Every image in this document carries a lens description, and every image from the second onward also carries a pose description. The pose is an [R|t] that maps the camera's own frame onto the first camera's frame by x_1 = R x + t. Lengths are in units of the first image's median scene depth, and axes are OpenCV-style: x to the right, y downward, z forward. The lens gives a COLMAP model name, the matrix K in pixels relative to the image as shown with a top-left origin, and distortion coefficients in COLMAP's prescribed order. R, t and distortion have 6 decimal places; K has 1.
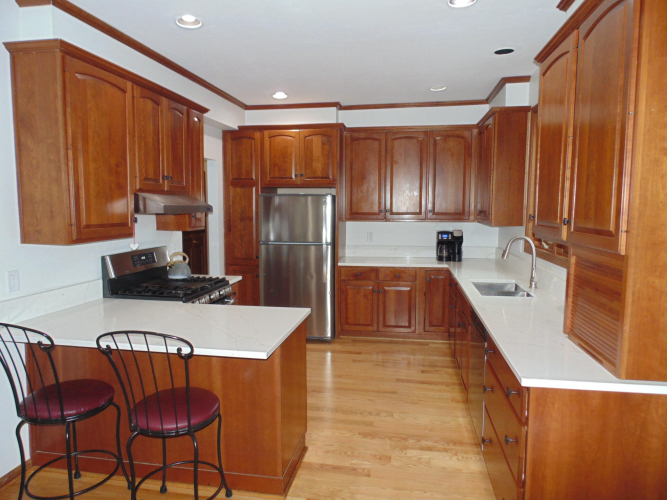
lens RADIAL K [[452.2, 0, 333.9], [0, 452.2, 240.5], [0, 0, 1]] dist [0.000495, 0.001908]
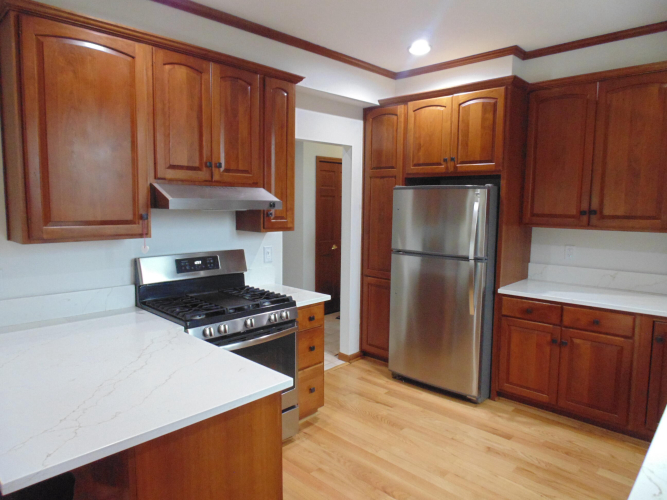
lens RADIAL K [[452.2, 0, 333.9], [0, 452.2, 240.5], [0, 0, 1]] dist [0.000495, 0.001908]
pose [[0.832346, 0.053691, -0.551649, 0.173030], [-0.051490, 0.998483, 0.019491, -0.022198], [0.551859, 0.012181, 0.833848, 0.311264]]
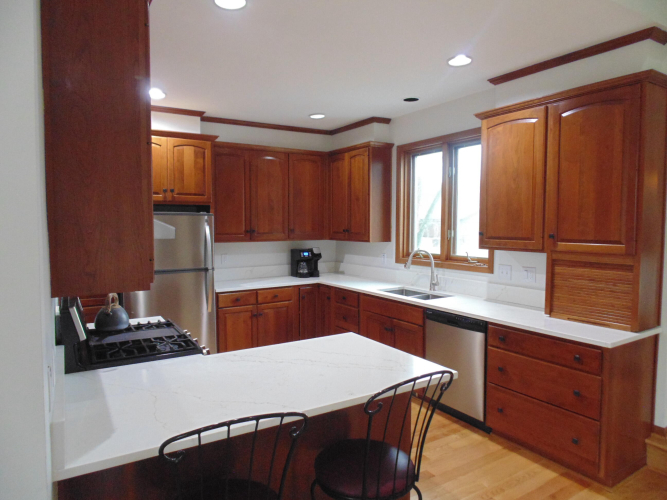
lens RADIAL K [[442.6, 0, 334.5], [0, 442.6, 248.2], [0, 0, 1]] dist [-0.008699, -0.004434]
pose [[0.745875, -0.040096, 0.664878, -0.403671], [0.054216, 0.998529, -0.000604, -0.019109], [-0.663876, 0.036498, 0.746952, 0.179066]]
